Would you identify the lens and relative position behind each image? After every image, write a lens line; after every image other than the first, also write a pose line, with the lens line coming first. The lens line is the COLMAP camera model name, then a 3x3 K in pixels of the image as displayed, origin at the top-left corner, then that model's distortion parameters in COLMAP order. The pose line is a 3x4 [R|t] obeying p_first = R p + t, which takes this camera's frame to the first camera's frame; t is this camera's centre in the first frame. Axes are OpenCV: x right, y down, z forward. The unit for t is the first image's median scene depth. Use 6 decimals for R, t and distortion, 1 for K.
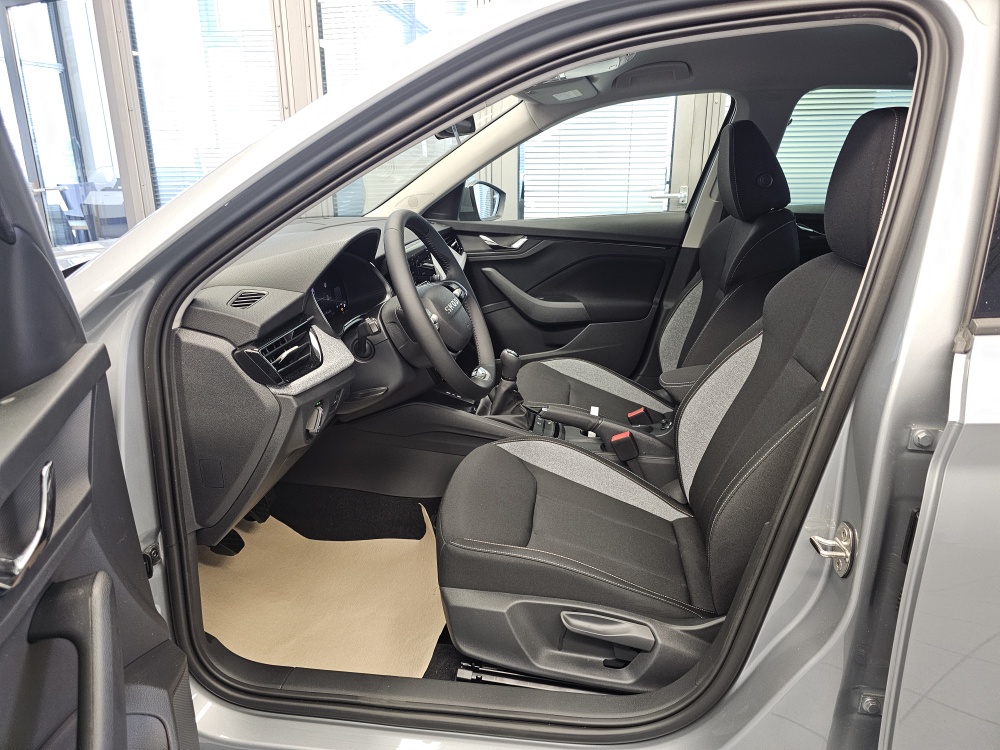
lens RADIAL K [[679.7, 0, 501.7], [0, 679.7, 357.3], [0, 0, 1]] dist [0.112498, -0.146639]
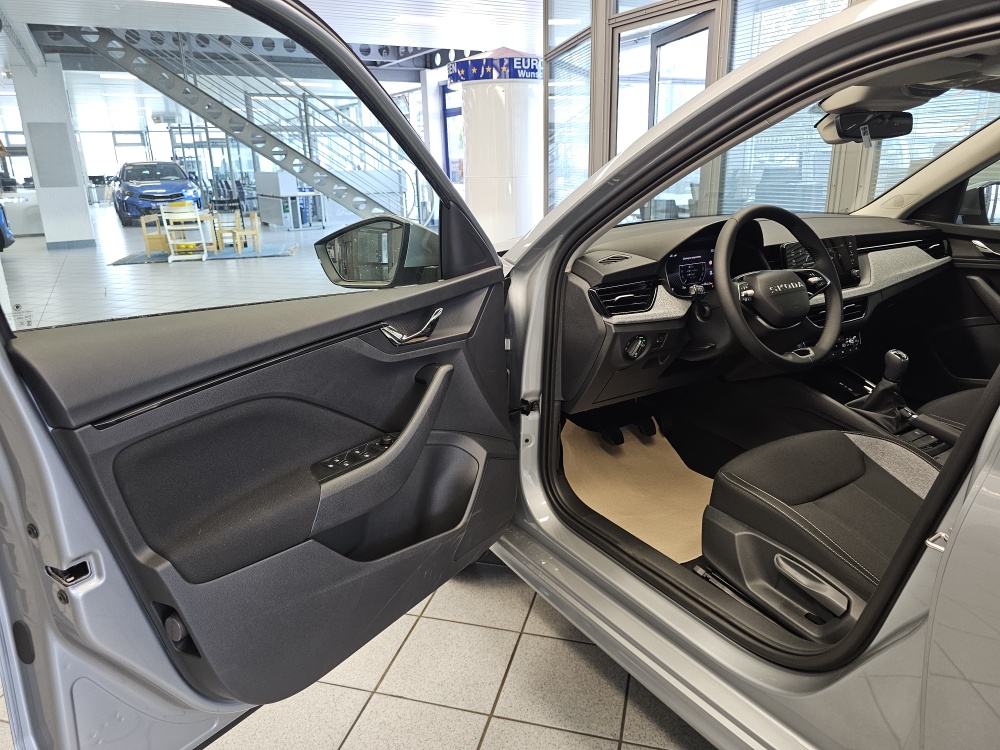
lens RADIAL K [[677.8, 0, 499.4], [0, 677.8, 364.6], [0, 0, 1]] dist [0.056469, -0.065571]
pose [[0.633923, 0.209170, -0.744573, 0.570155], [-0.200568, 0.974257, 0.102932, 0.033048], [0.746936, 0.084087, 0.659557, -0.137379]]
